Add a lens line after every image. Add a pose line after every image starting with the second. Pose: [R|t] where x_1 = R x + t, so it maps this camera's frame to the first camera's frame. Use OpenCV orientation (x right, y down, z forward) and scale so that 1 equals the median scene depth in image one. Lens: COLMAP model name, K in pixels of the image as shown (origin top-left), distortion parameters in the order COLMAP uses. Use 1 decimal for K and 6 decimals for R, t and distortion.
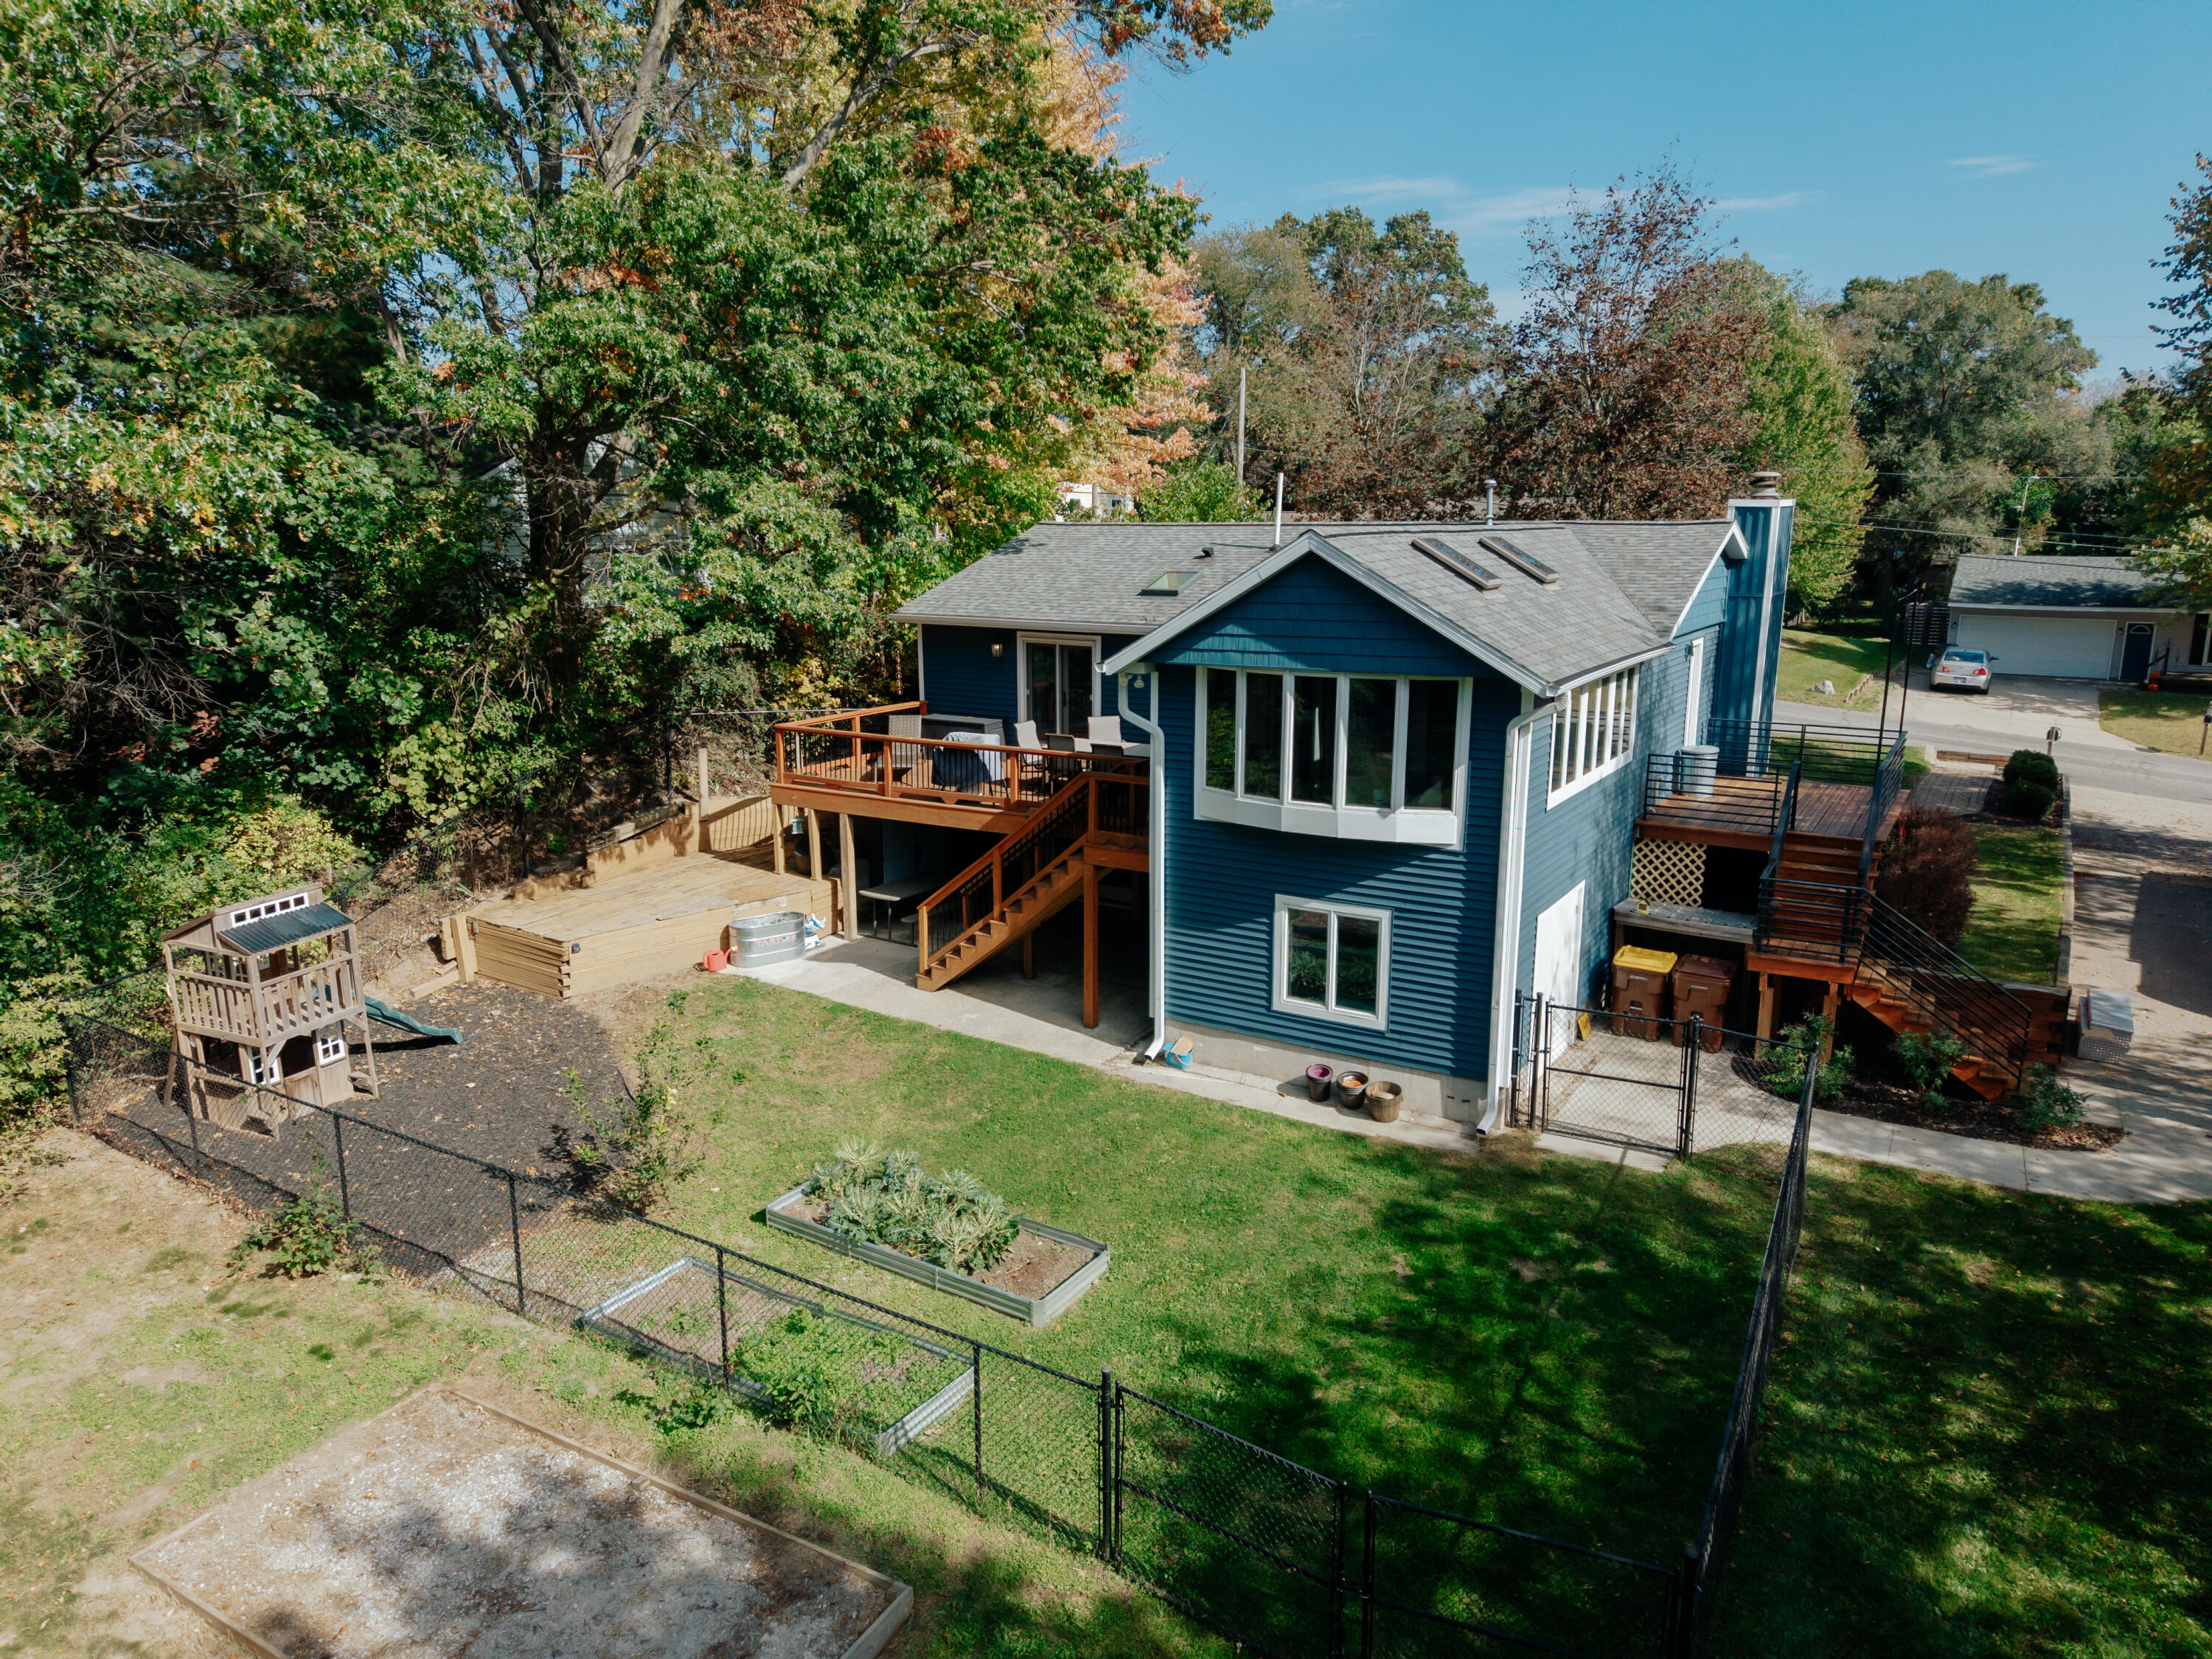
lens RADIAL K [[1524.2, 0, 1100.3], [0, 1524.2, 831.9], [0, 0, 1]] dist [0.029033, -0.009375]
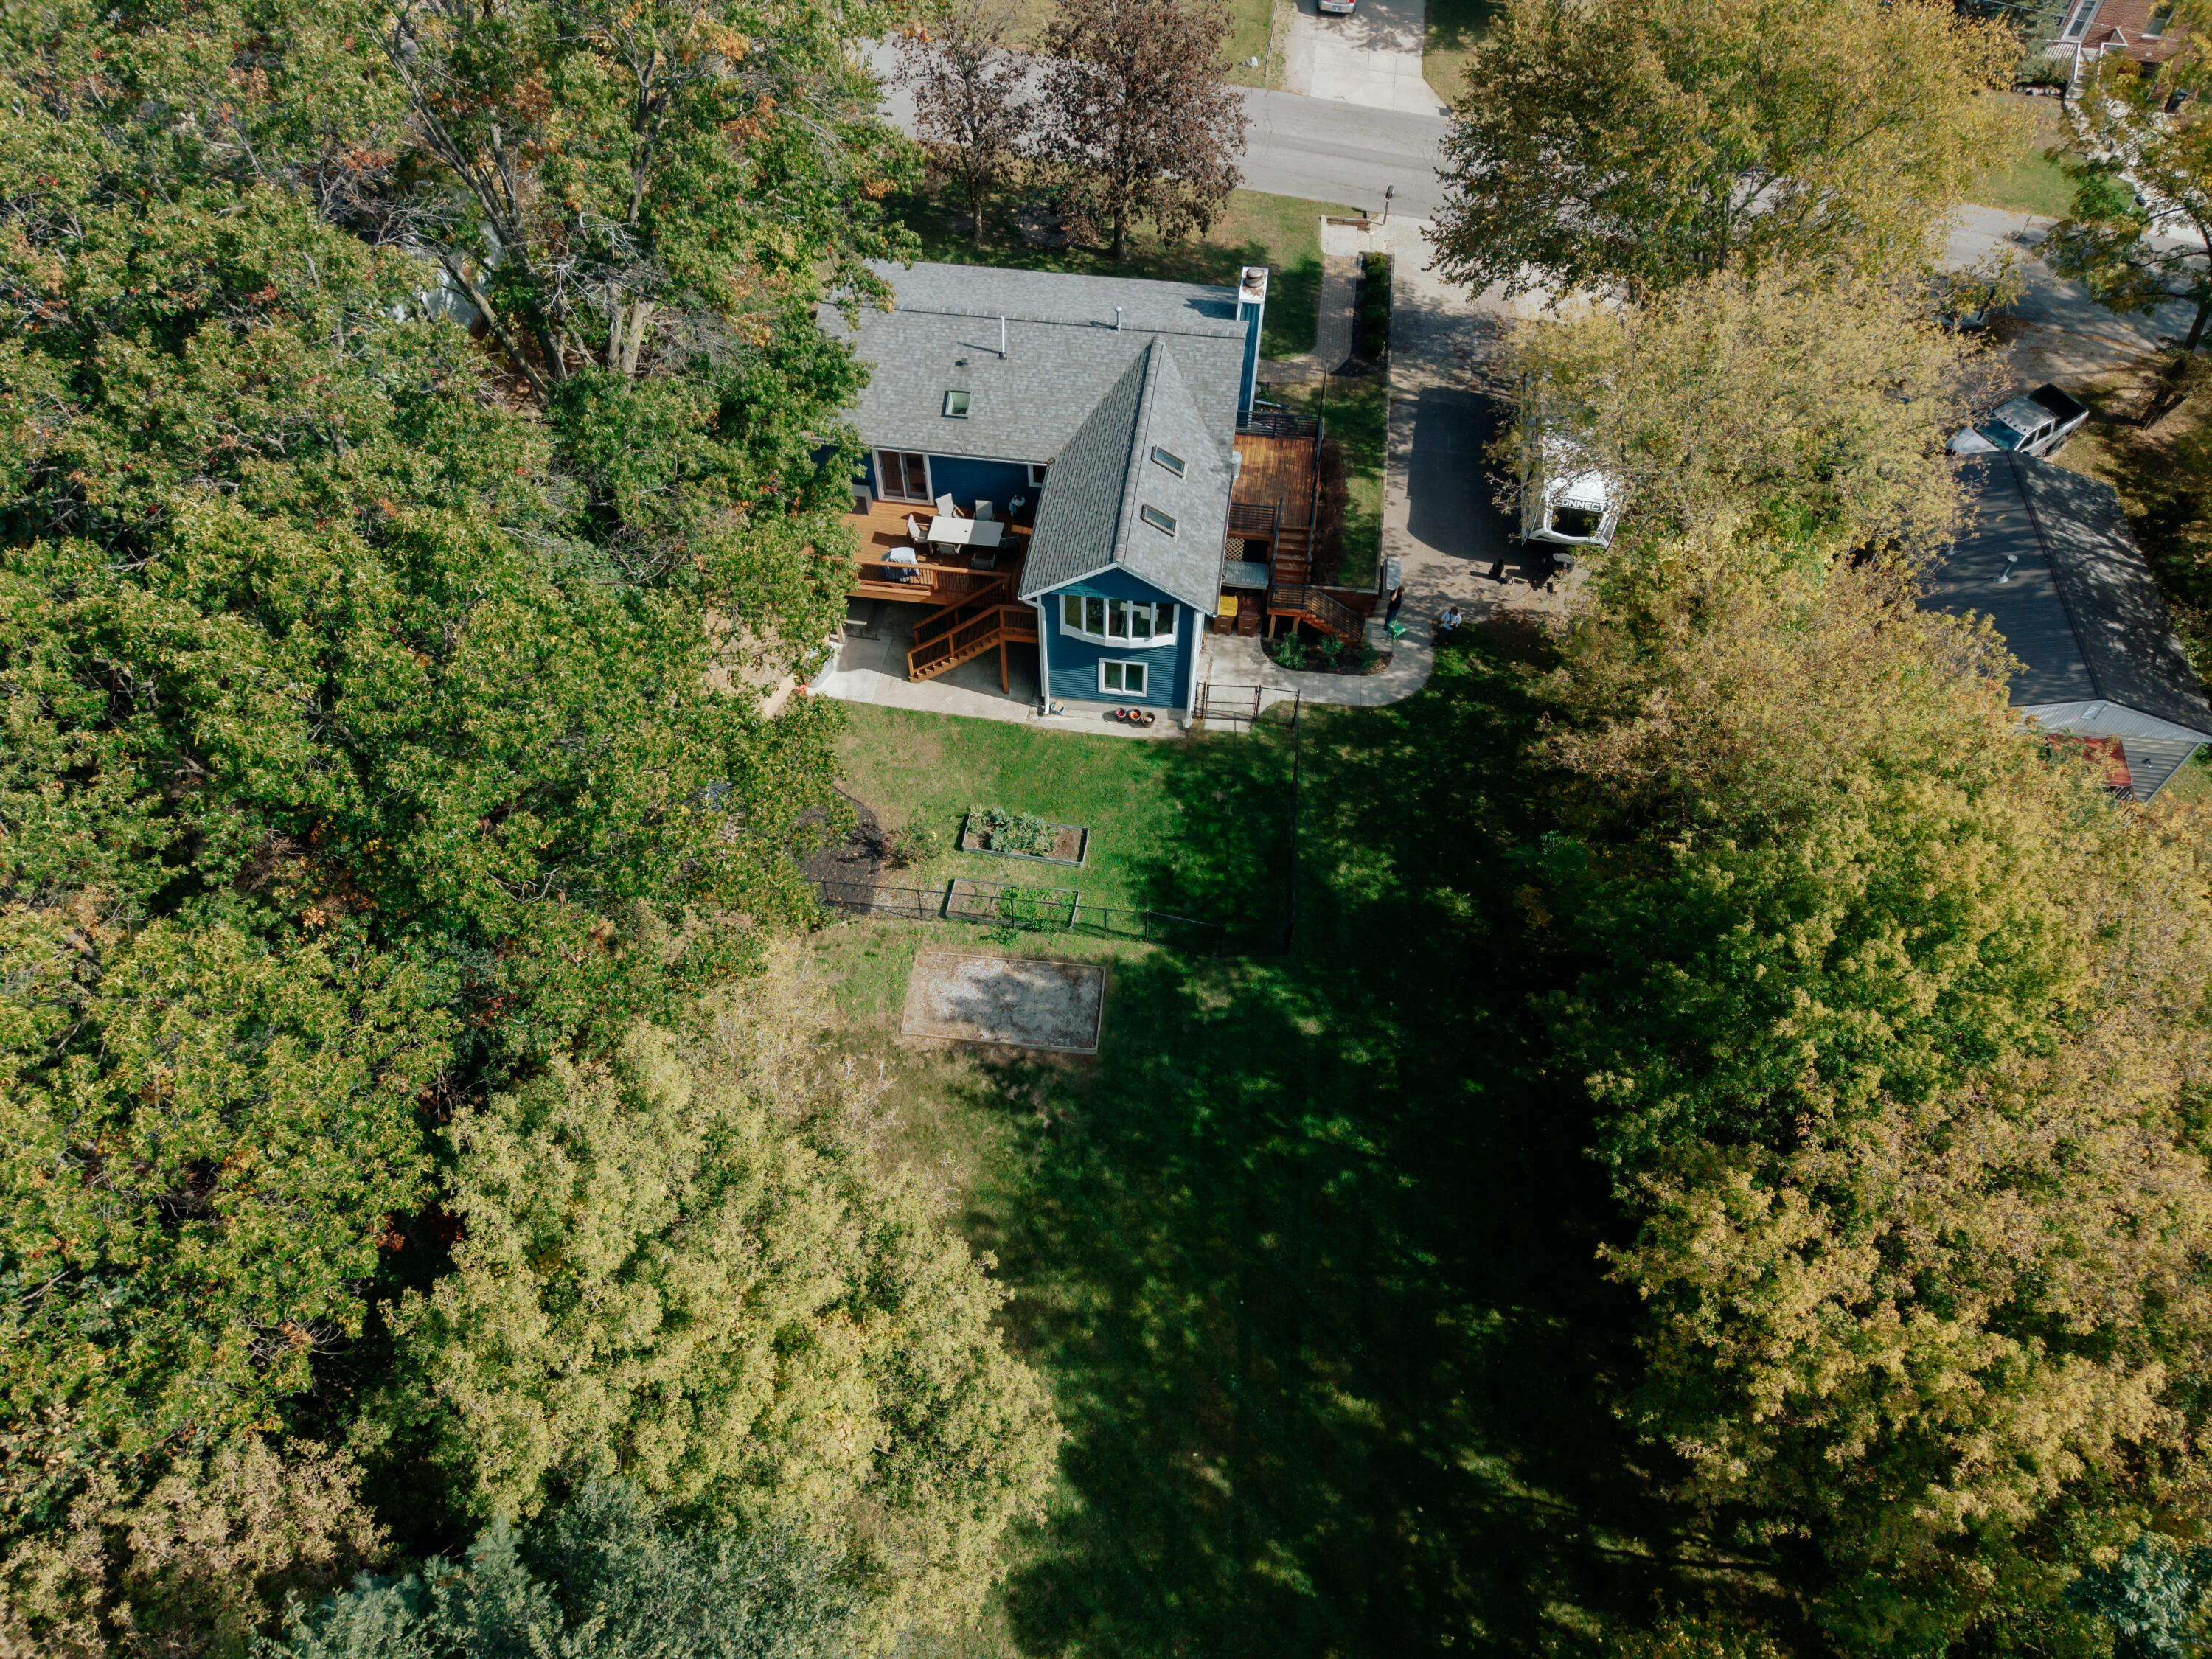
lens RADIAL K [[1524.2, 0, 1102.2], [0, 1524.2, 828.4], [0, 0, 1]] dist [0.029033, -0.009375]
pose [[0.914811, -0.311754, 0.256771, -0.617506], [0.066251, 0.742974, 0.666033, -1.442306], [-0.398412, -0.592283, 0.700335, -0.905974]]
